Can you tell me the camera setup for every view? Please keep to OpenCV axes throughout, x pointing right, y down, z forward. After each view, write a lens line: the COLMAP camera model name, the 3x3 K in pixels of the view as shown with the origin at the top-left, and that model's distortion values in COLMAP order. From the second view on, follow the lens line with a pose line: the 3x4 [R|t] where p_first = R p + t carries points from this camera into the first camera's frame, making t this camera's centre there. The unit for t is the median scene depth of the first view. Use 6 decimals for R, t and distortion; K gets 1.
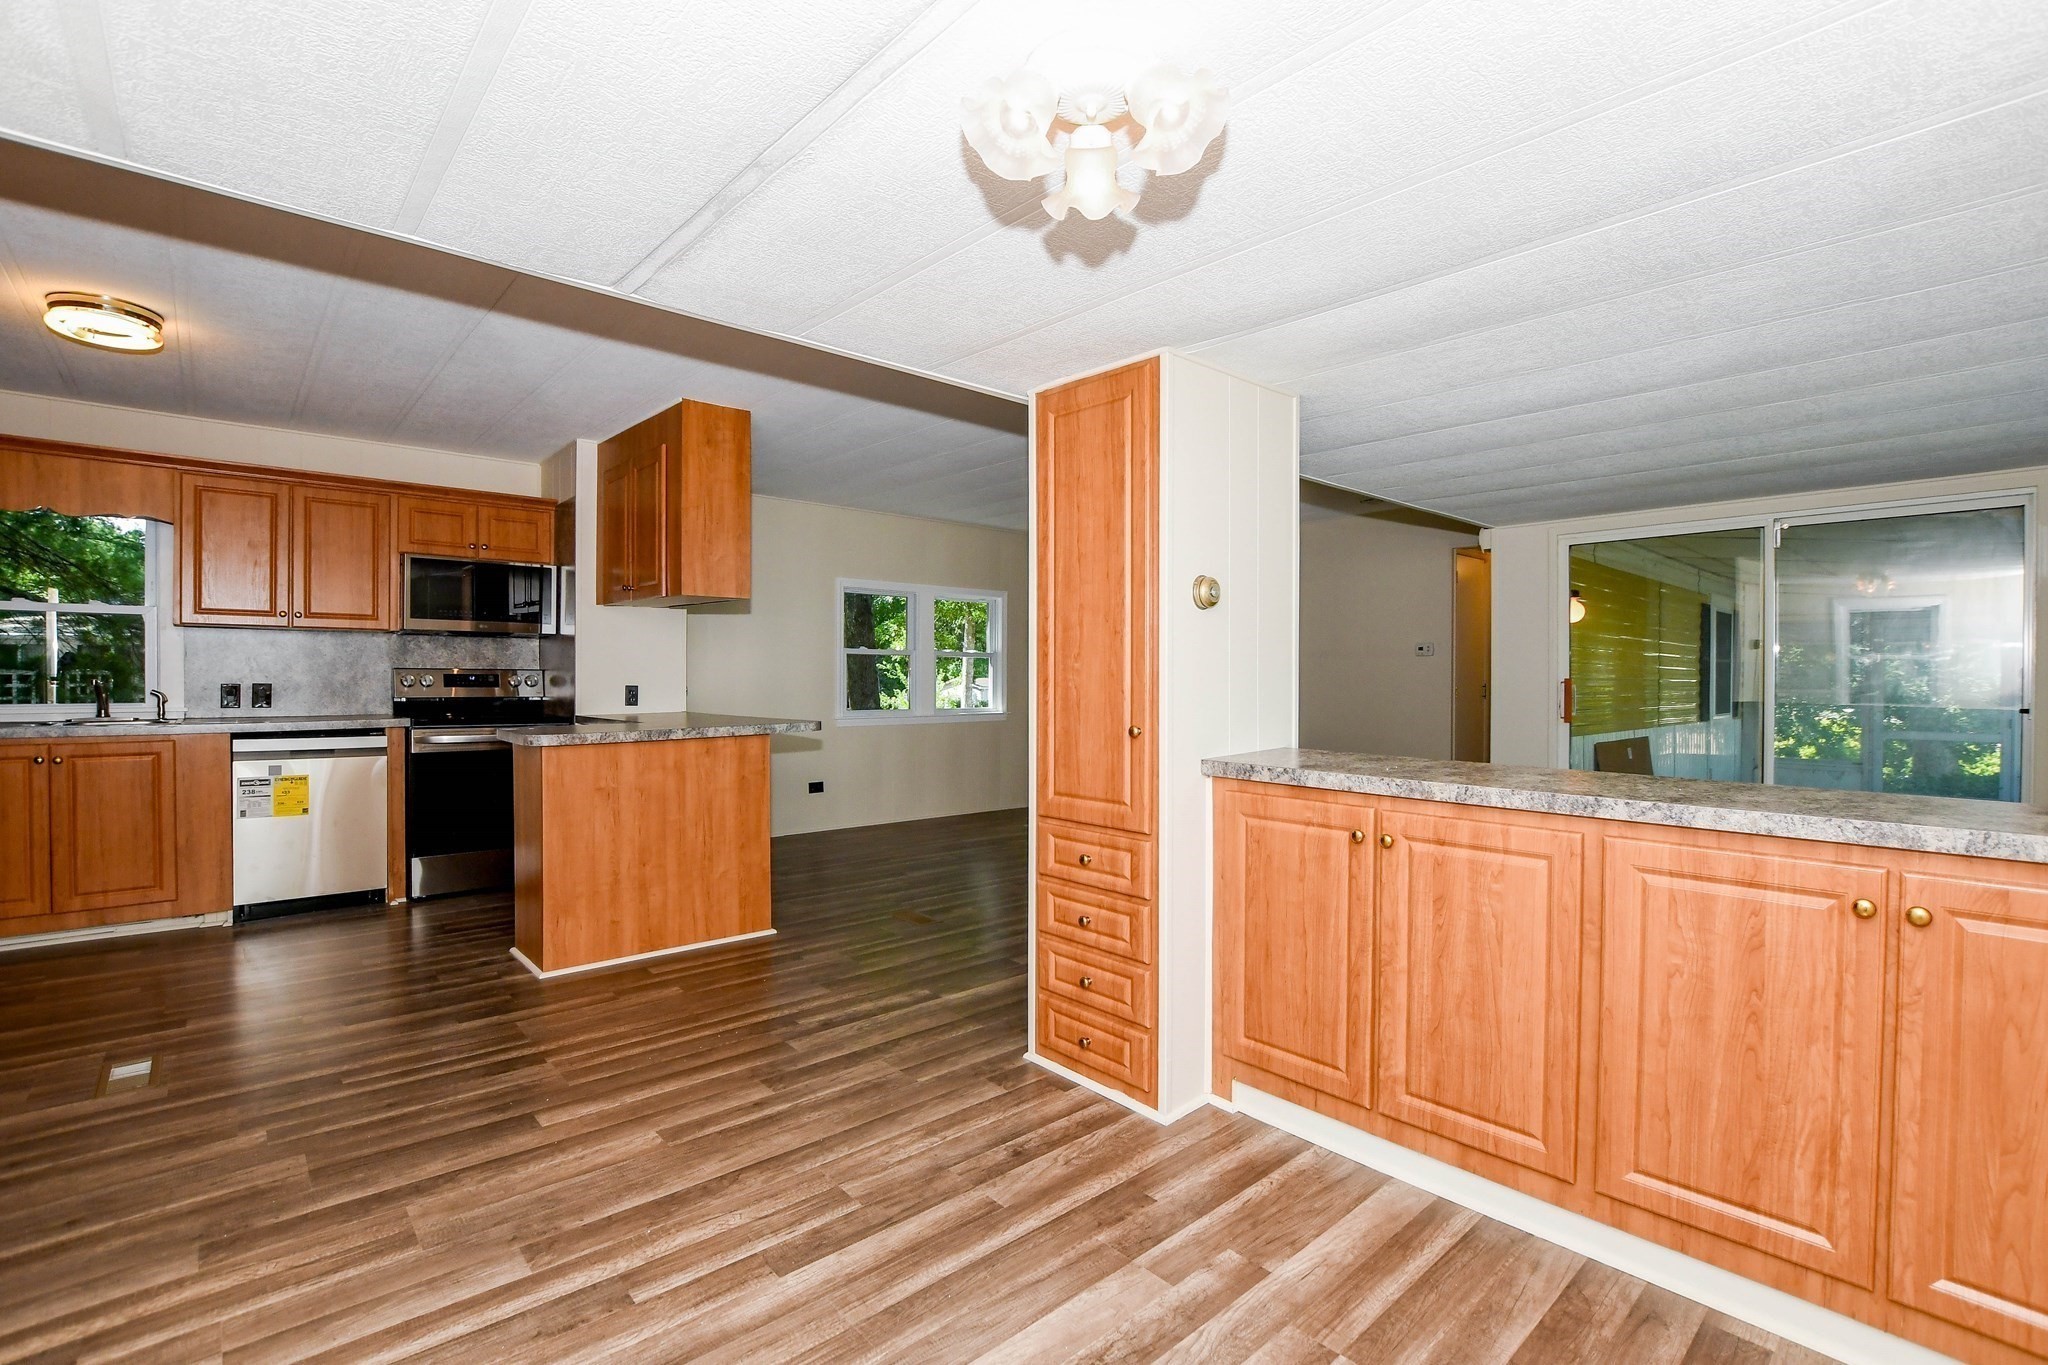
lens RADIAL K [[911.6, 0, 1014.9], [0, 911.6, 686.2], [0, 0, 1]] dist [-0.033789, 0.004277]
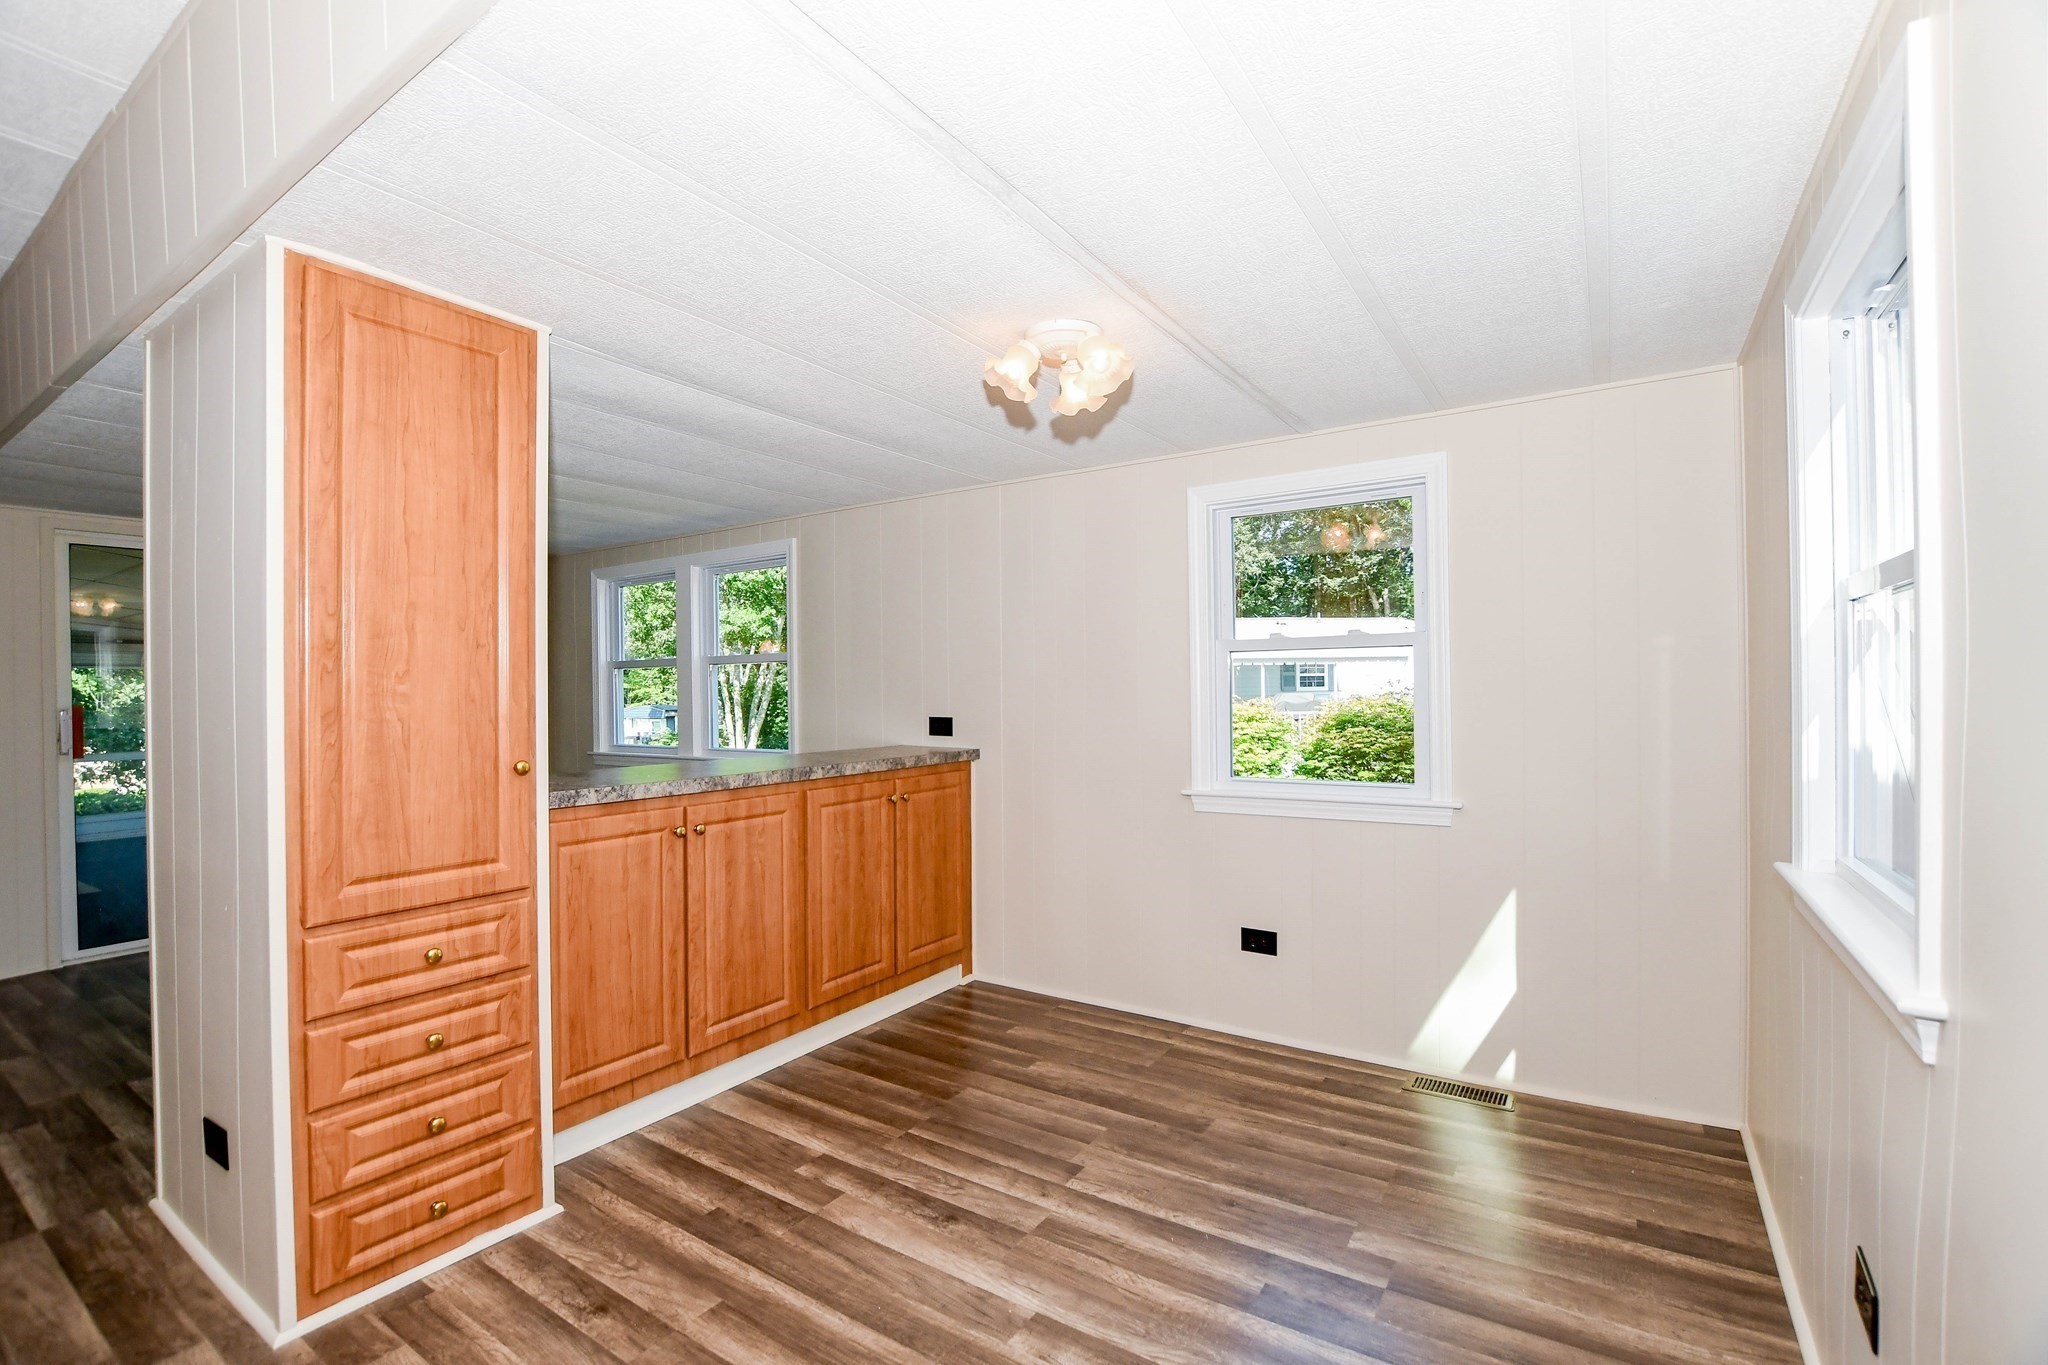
lens RADIAL K [[911.6, 0, 1014.5], [0, 911.6, 680.0], [0, 0, 1]] dist [-0.033789, 0.004277]
pose [[-0.252285, 0.005268, 0.967639, -0.846882], [0.021481, 0.999769, 0.000158, -0.022442], [-0.967415, 0.020825, -0.252340, 0.841649]]
